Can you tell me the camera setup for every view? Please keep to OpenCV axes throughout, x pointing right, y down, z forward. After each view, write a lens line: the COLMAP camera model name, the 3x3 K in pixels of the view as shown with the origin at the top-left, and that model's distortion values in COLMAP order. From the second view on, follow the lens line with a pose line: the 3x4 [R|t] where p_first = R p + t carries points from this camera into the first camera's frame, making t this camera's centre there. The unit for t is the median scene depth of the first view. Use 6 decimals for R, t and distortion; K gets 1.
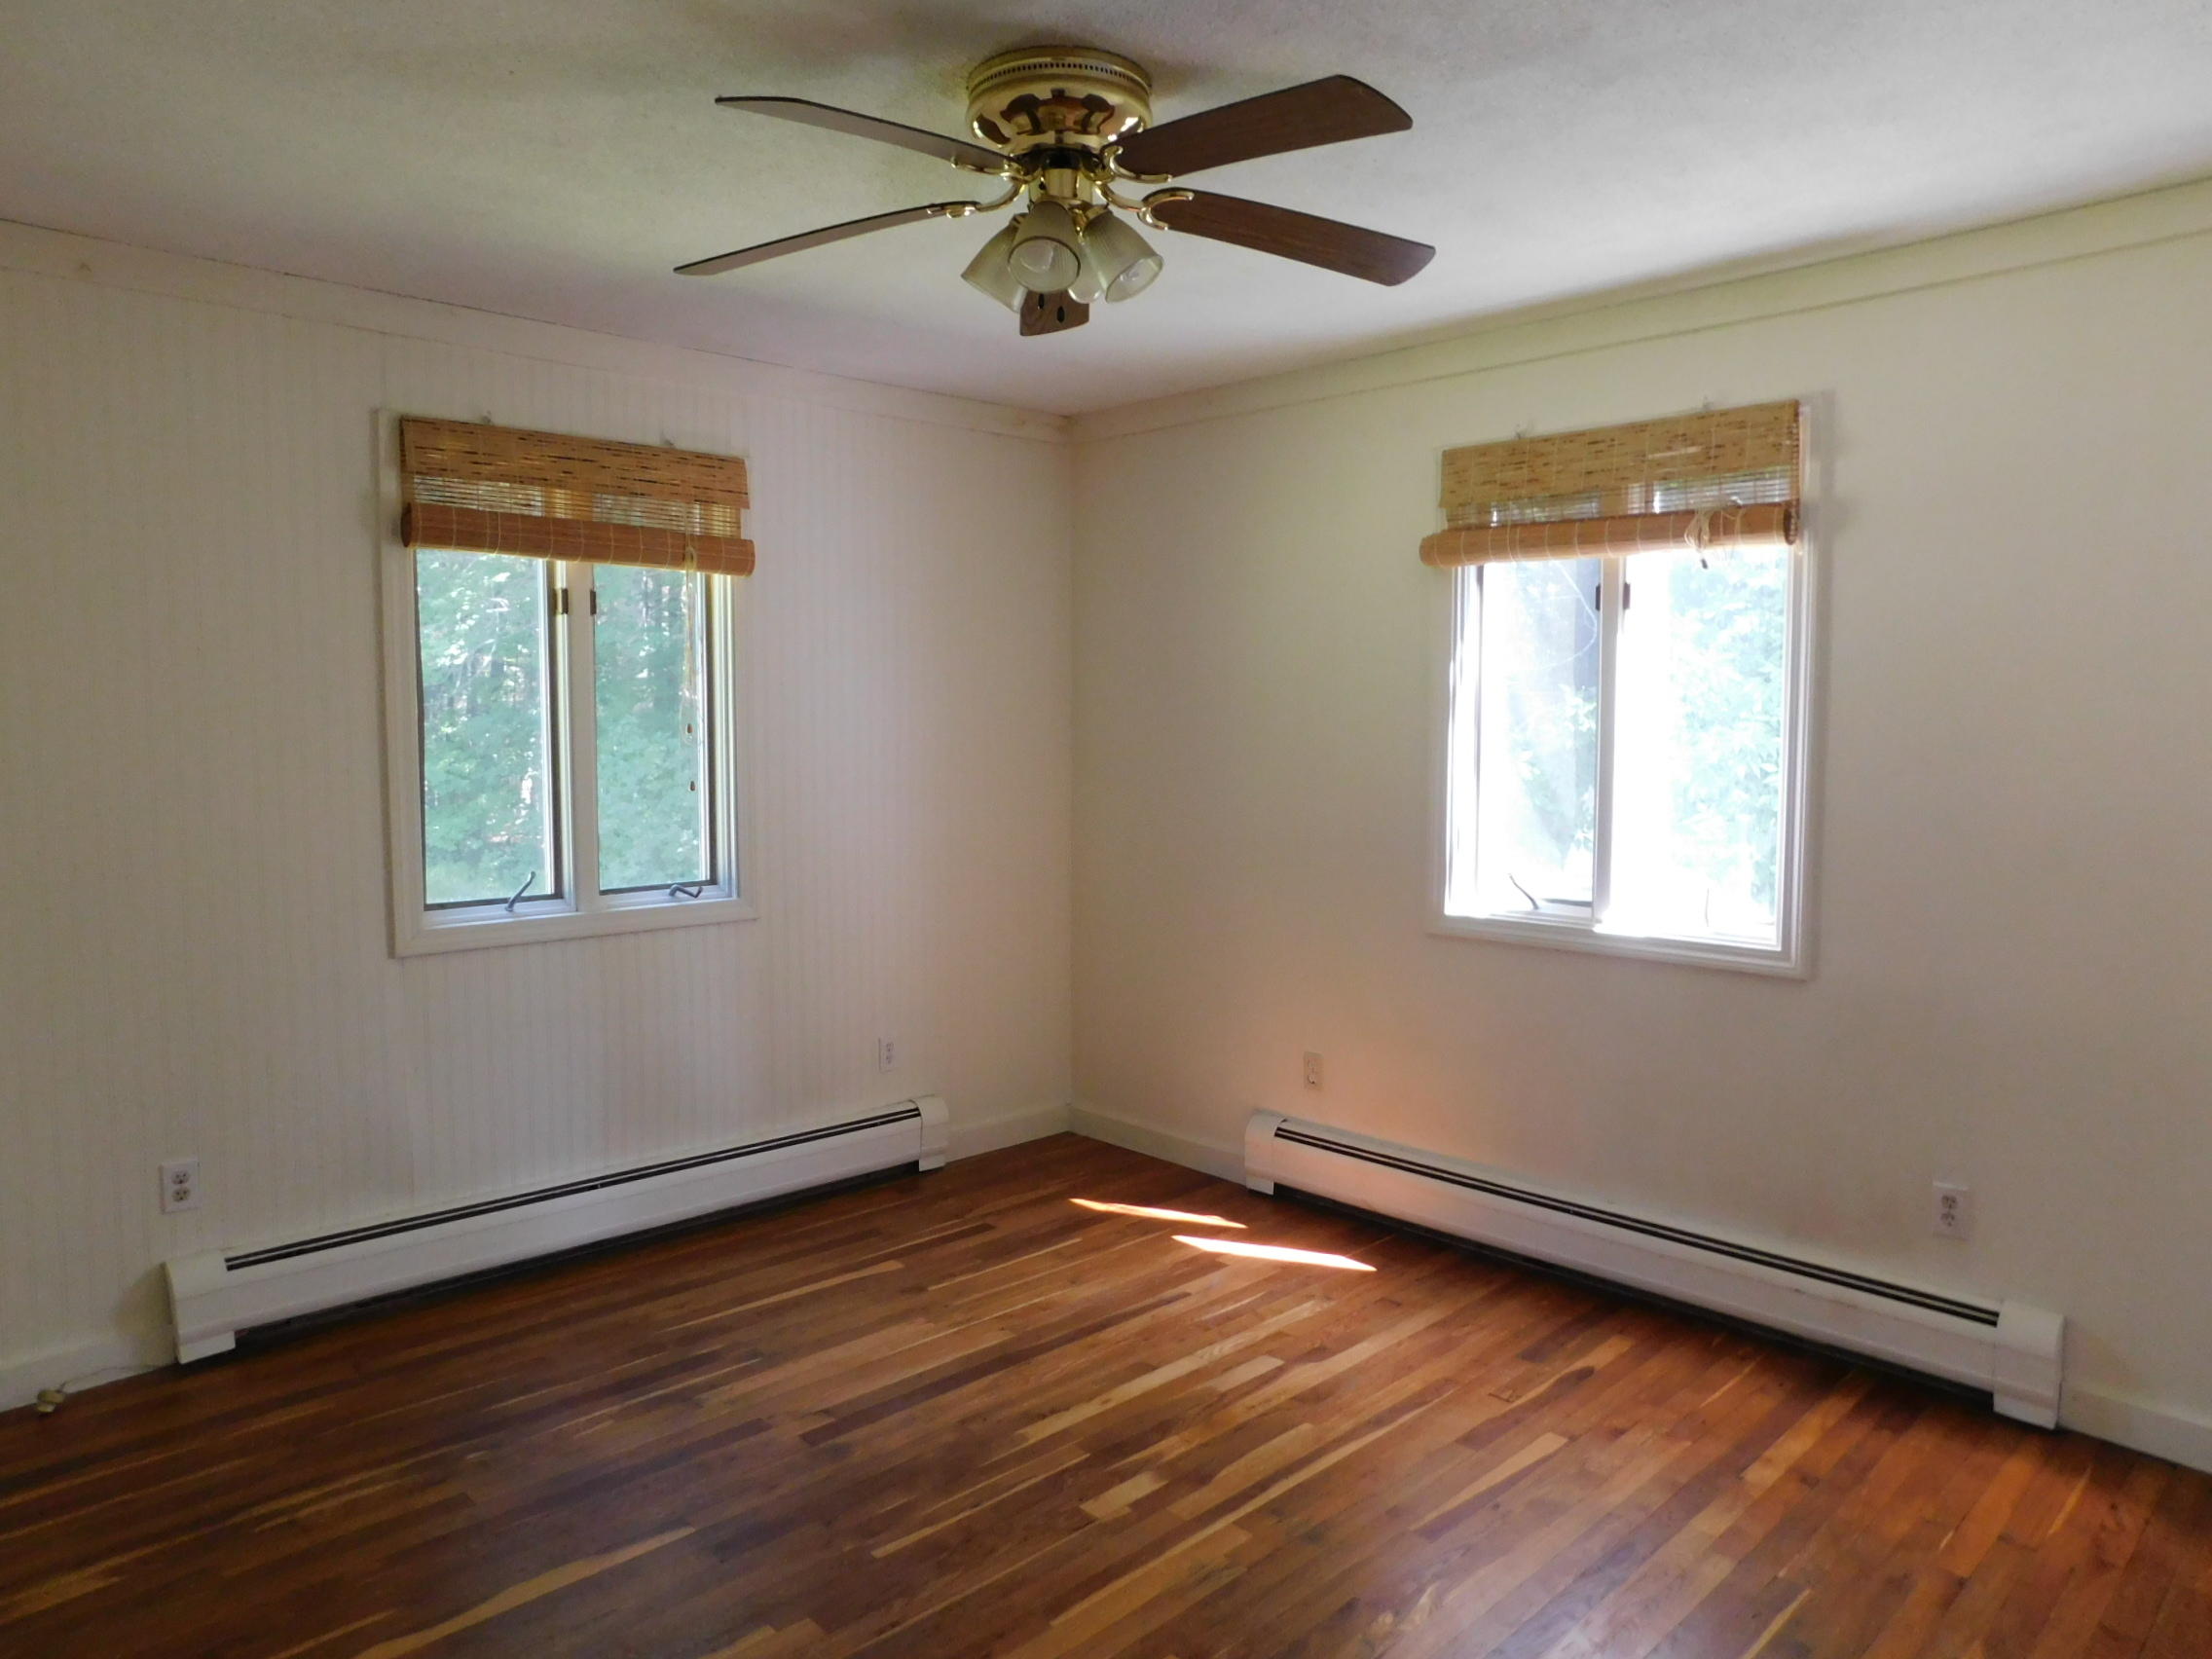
lens RADIAL K [[1475.0, 0, 1100.6], [0, 1475.0, 820.5], [0, 0, 1]] dist [-0.074570, 0.061402]
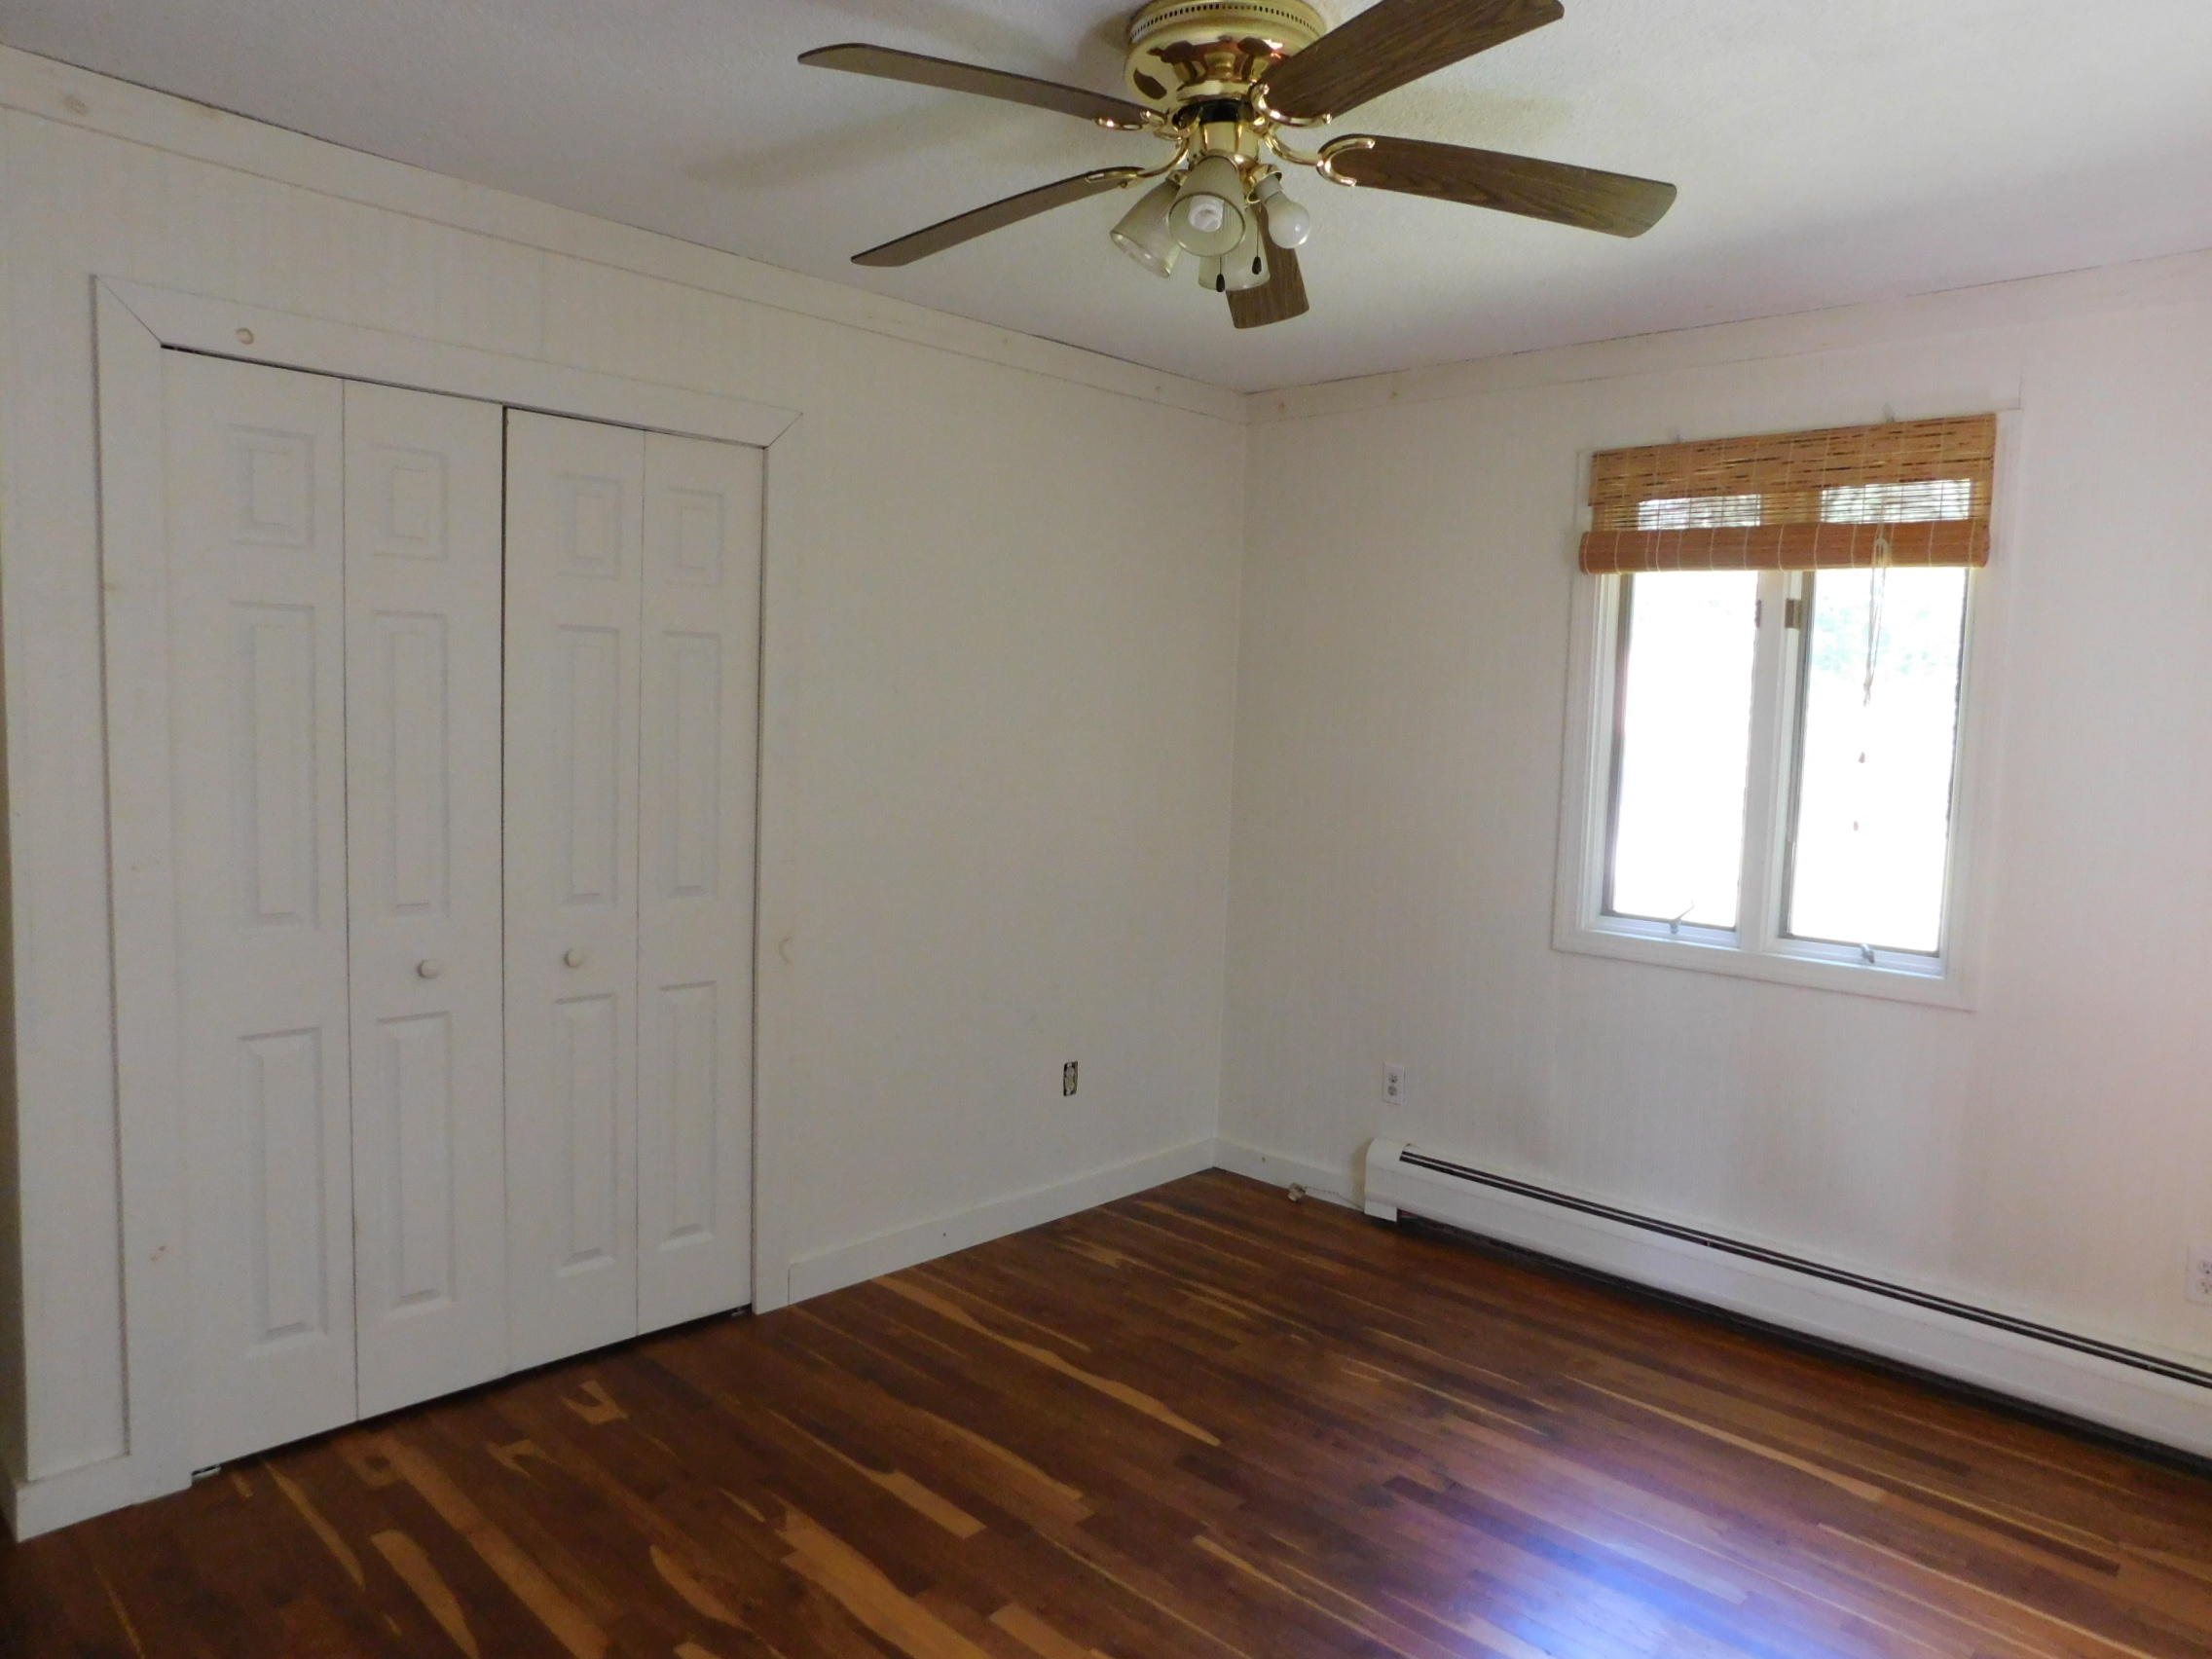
lens RADIAL K [[1475.0, 0, 1100.6], [0, 1475.0, 820.5], [0, 0, 1]] dist [-0.074570, 0.061402]
pose [[0.023358, 0.077501, -0.996719, 0.606429], [-0.106362, 0.991525, 0.074605, -0.048775], [0.994053, 0.104271, 0.031403, 0.621004]]
